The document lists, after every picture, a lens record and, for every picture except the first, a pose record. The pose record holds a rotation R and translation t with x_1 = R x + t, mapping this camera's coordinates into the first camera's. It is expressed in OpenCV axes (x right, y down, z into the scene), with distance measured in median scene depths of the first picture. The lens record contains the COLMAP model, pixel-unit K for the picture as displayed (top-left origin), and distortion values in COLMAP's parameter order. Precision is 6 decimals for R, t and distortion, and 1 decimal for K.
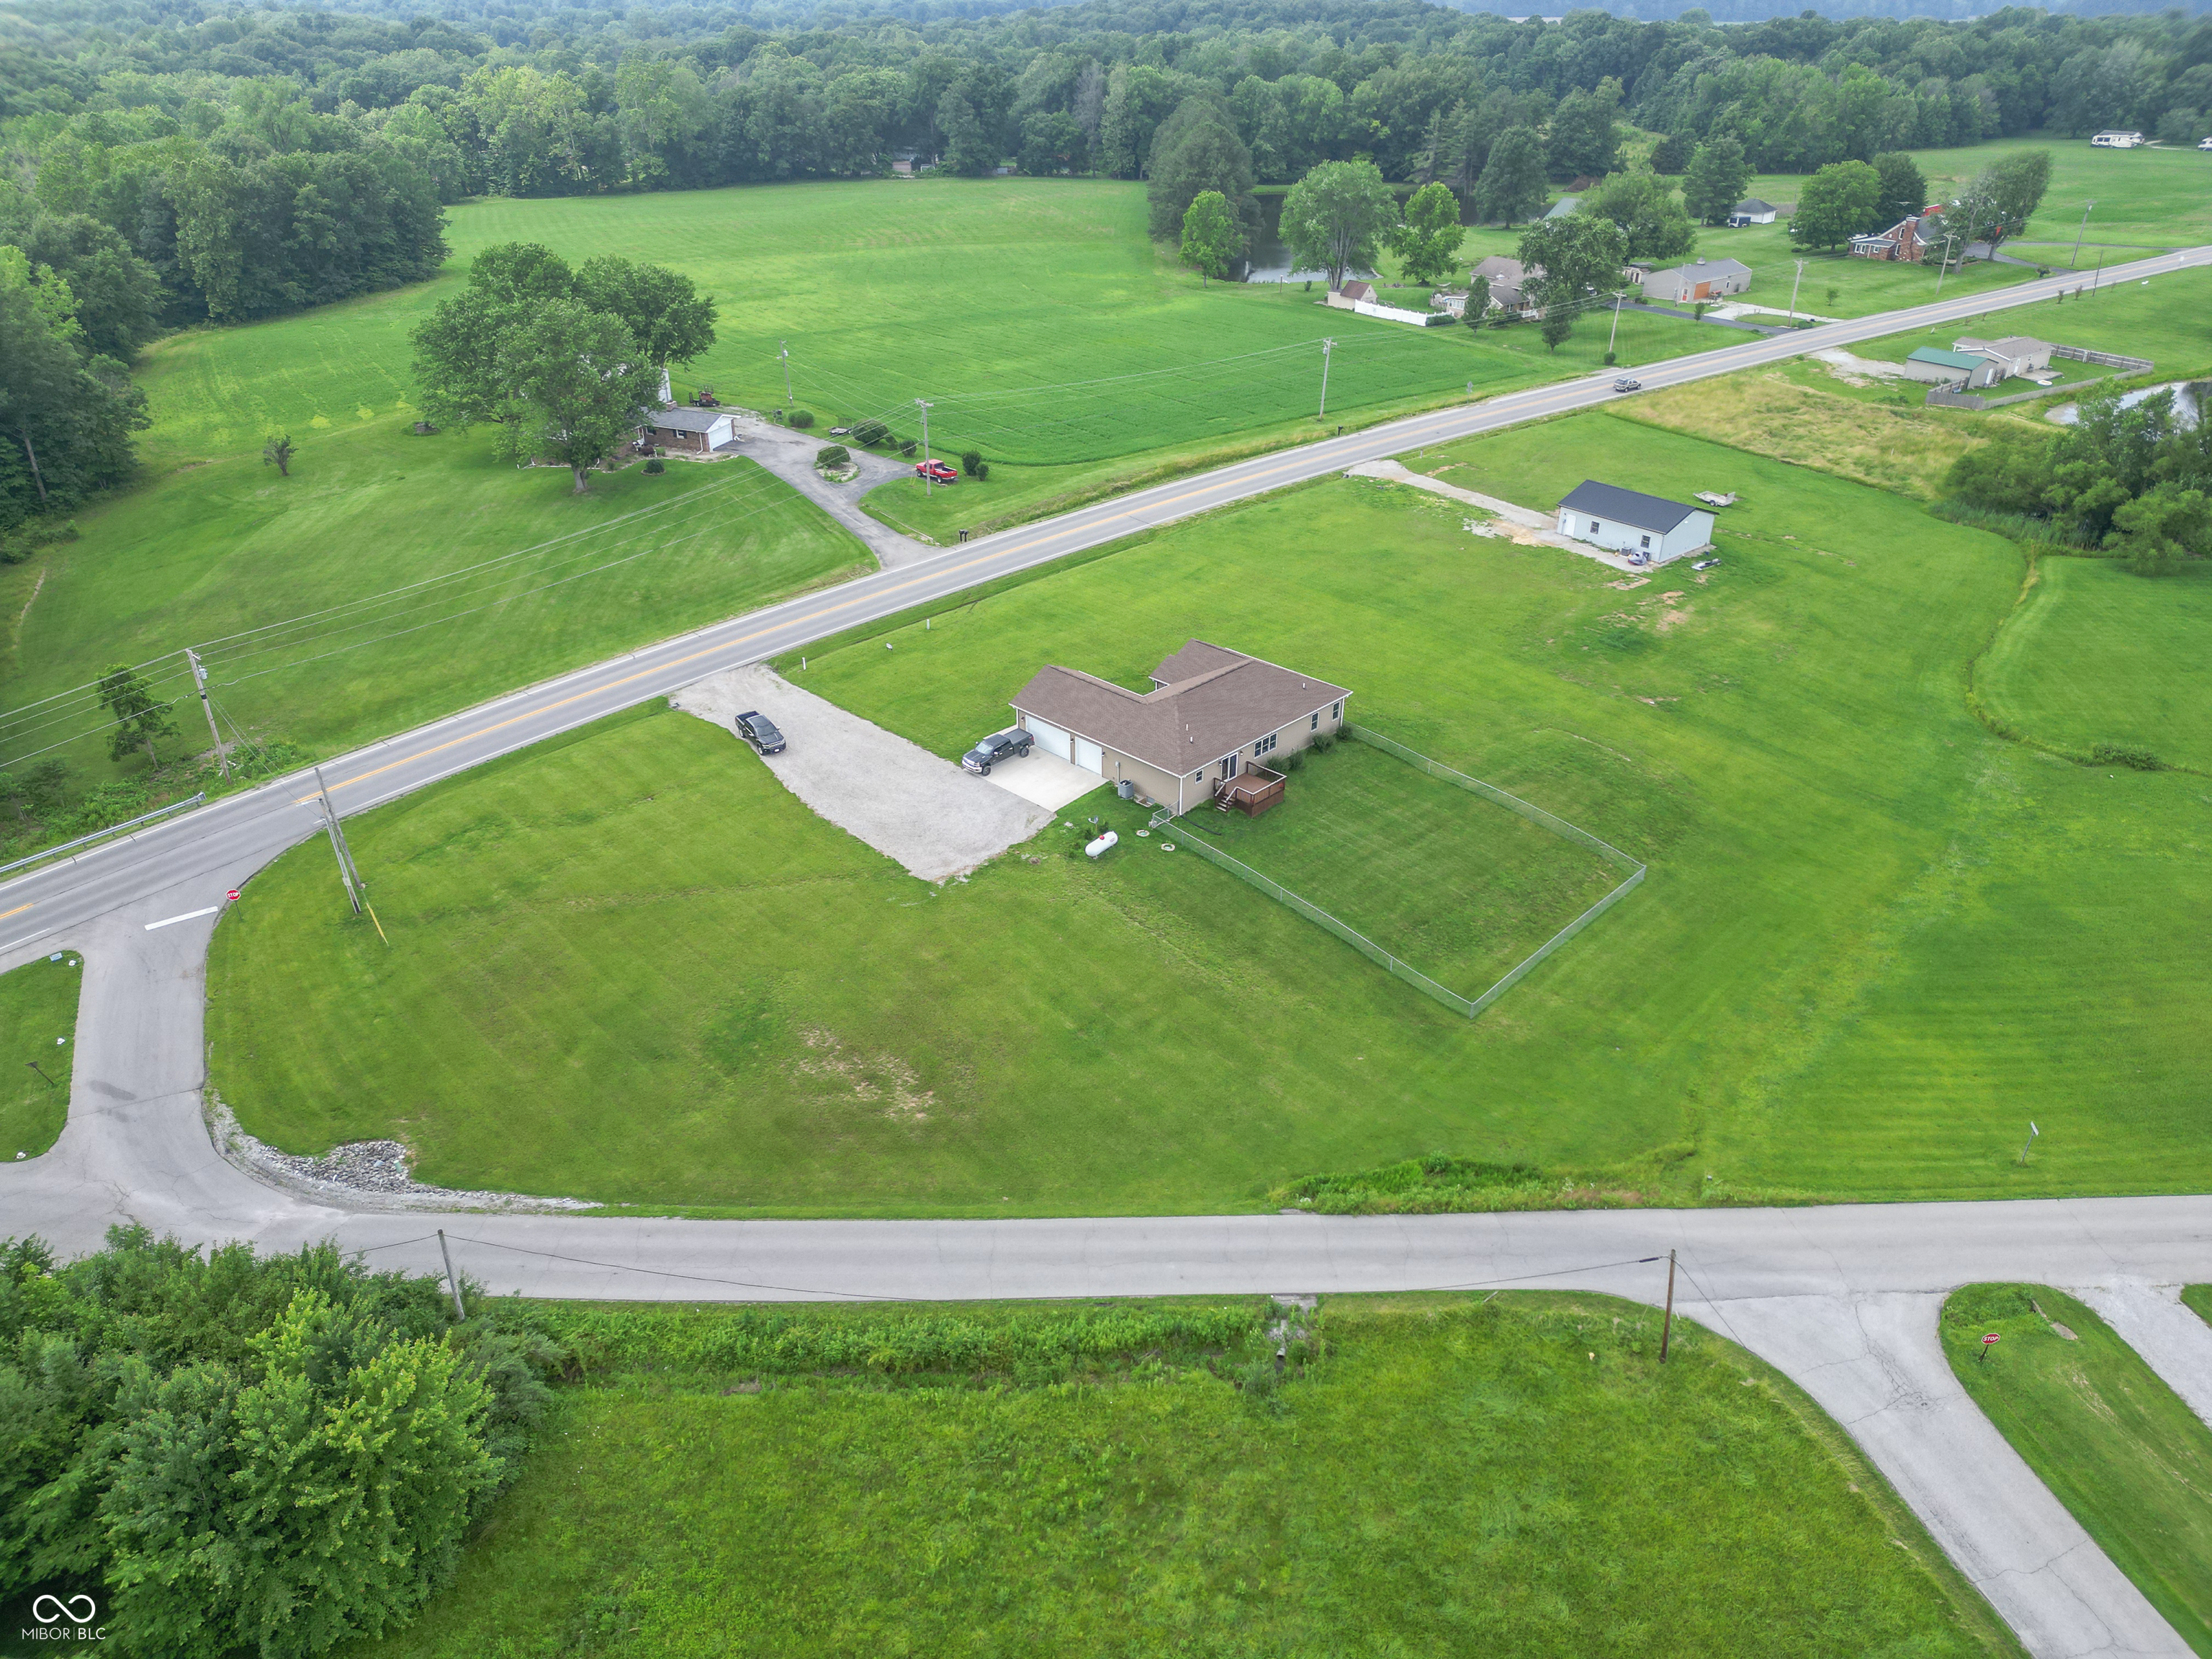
lens RADIAL K [[1548.1, 0, 1118.6], [0, 1548.1, 822.8], [0, 0, 1]] dist [0.051047, -0.041976]
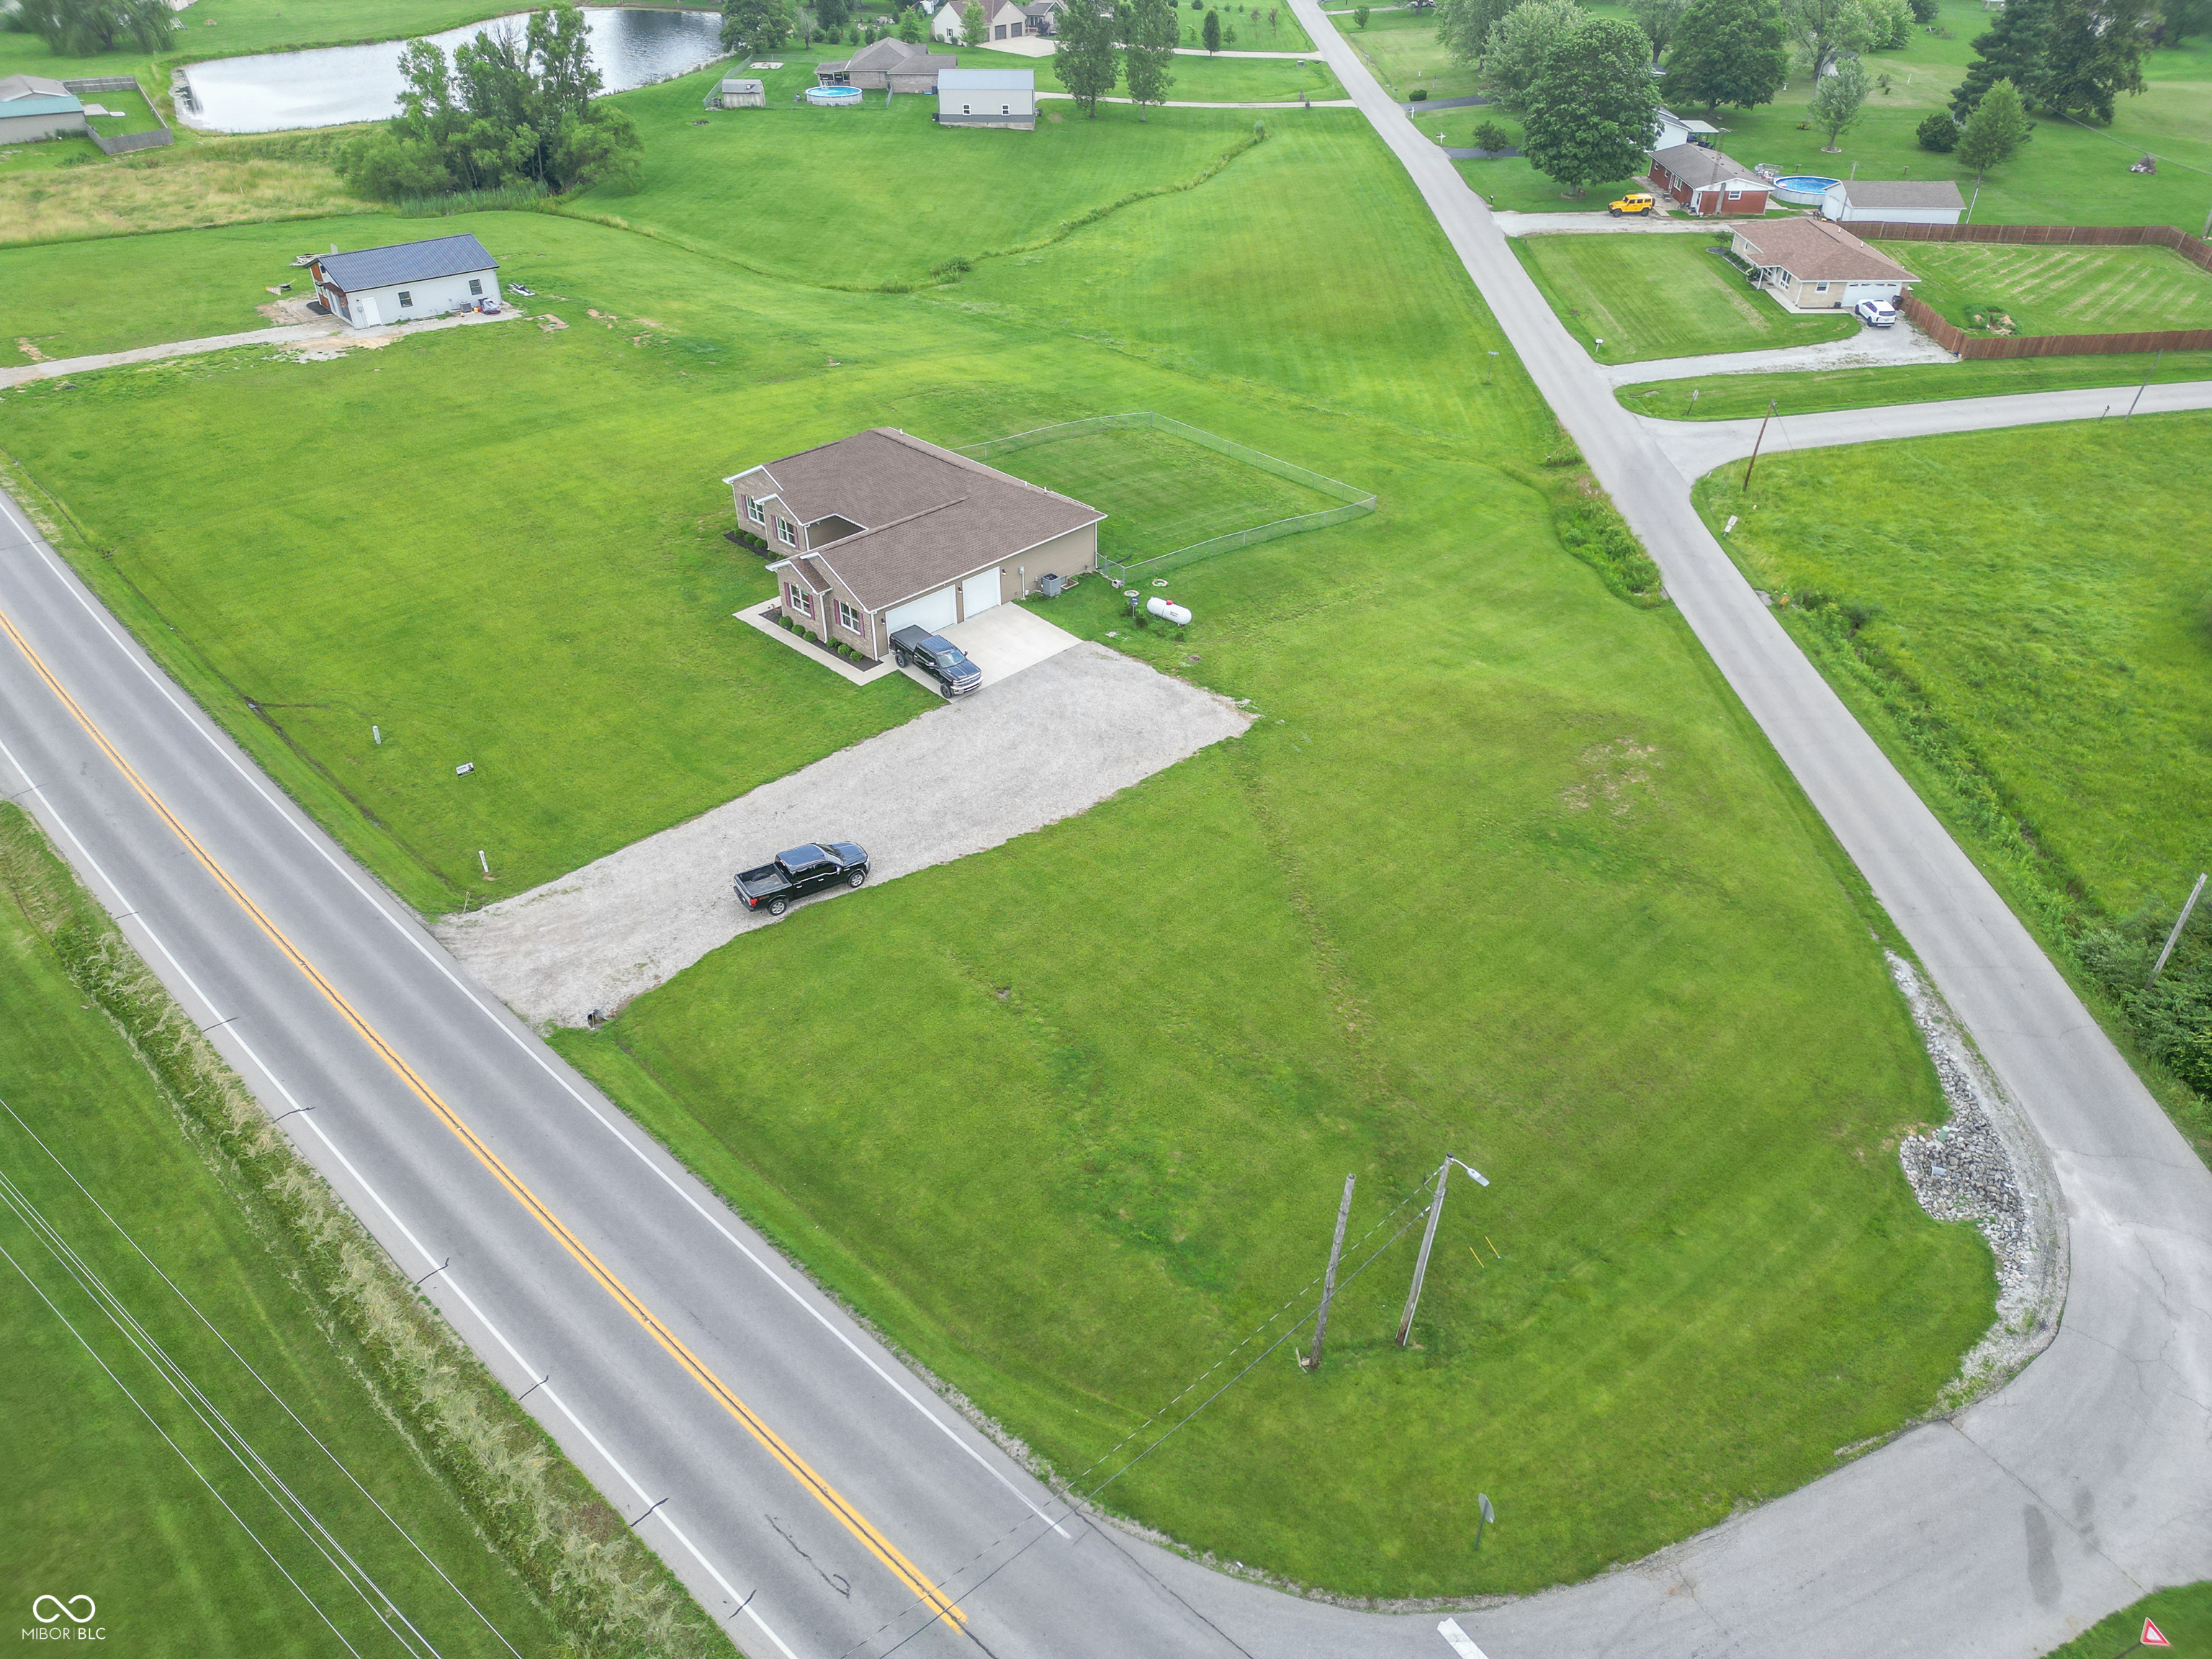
lens RADIAL K [[1548.1, 0, 1111.5], [0, 1548.1, 823.4], [0, 0, 1]] dist [0.051047, -0.041976]
pose [[0.011354, -0.570359, 0.821317, -0.785762], [0.478286, 0.724415, 0.496453, -0.342695], [-0.878131, 0.387188, 0.281019, 0.867010]]
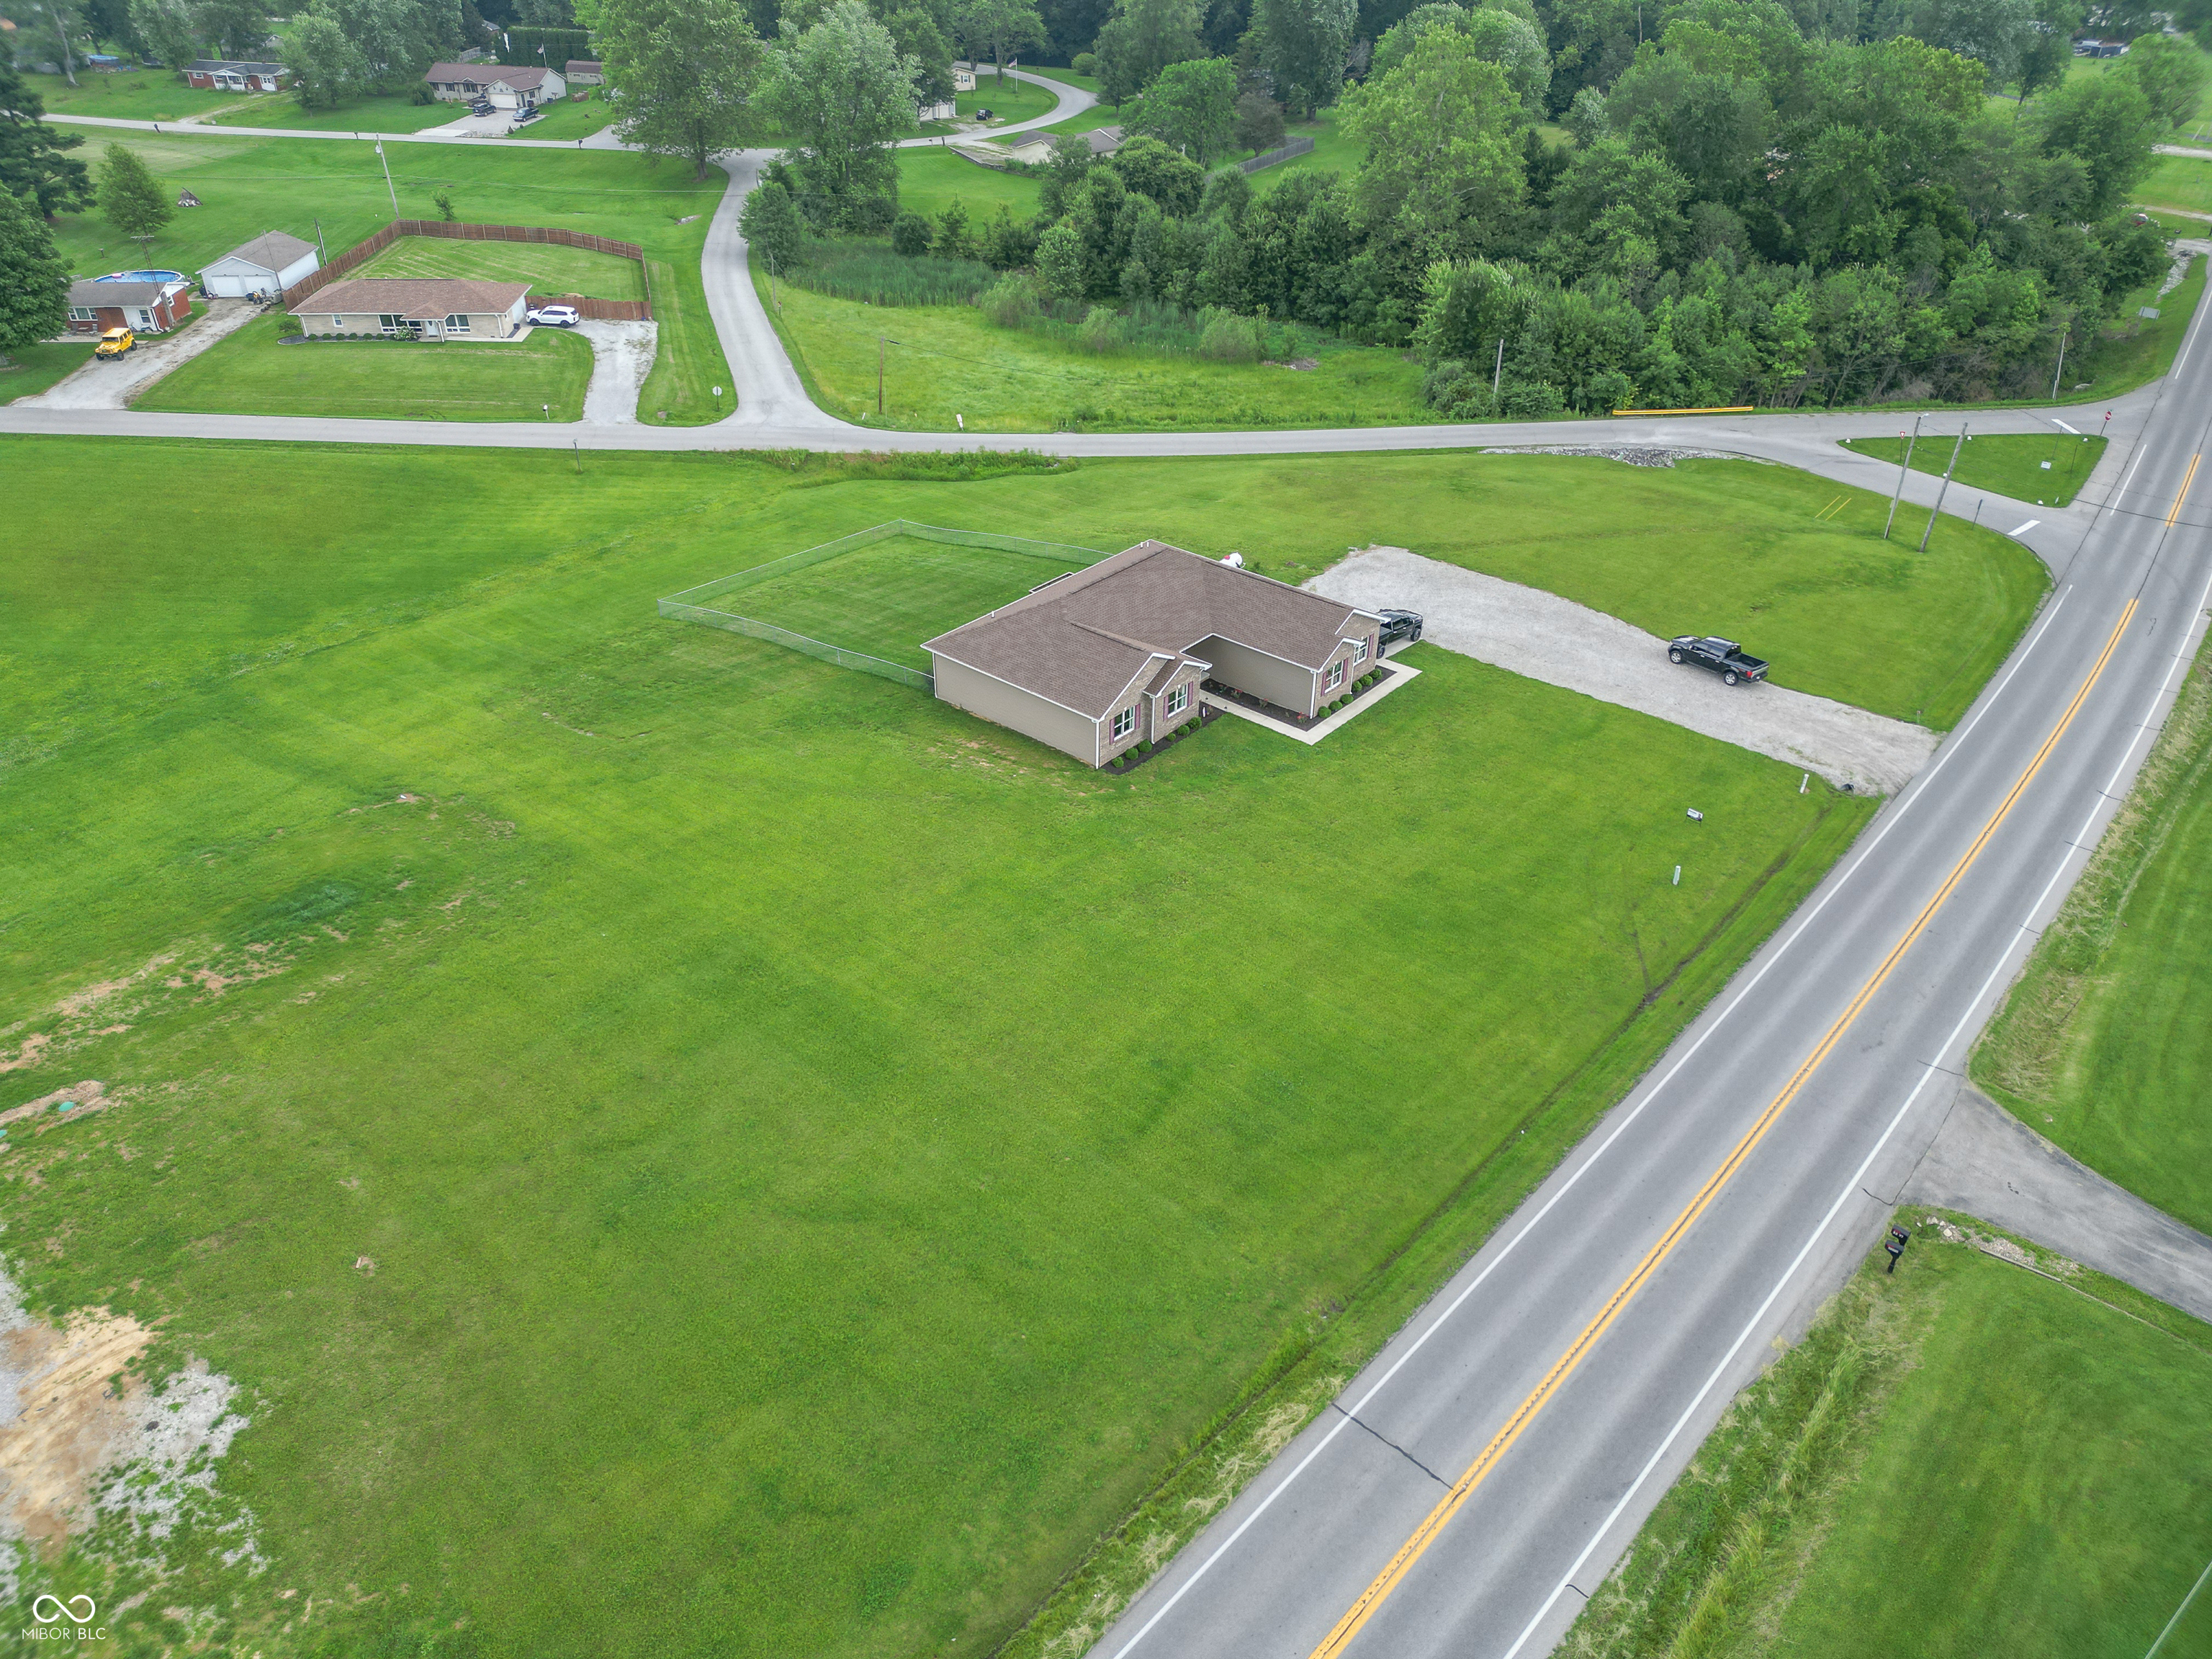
lens RADIAL K [[1548.1, 0, 1100.5], [0, 1548.1, 828.8], [0, 0, 1]] dist [0.051047, -0.041976]
pose [[-0.998572, 0.017670, -0.050420, 0.125076], [-0.036112, 0.472270, 0.880714, -0.788389], [0.039374, 0.881277, -0.470958, 1.656937]]
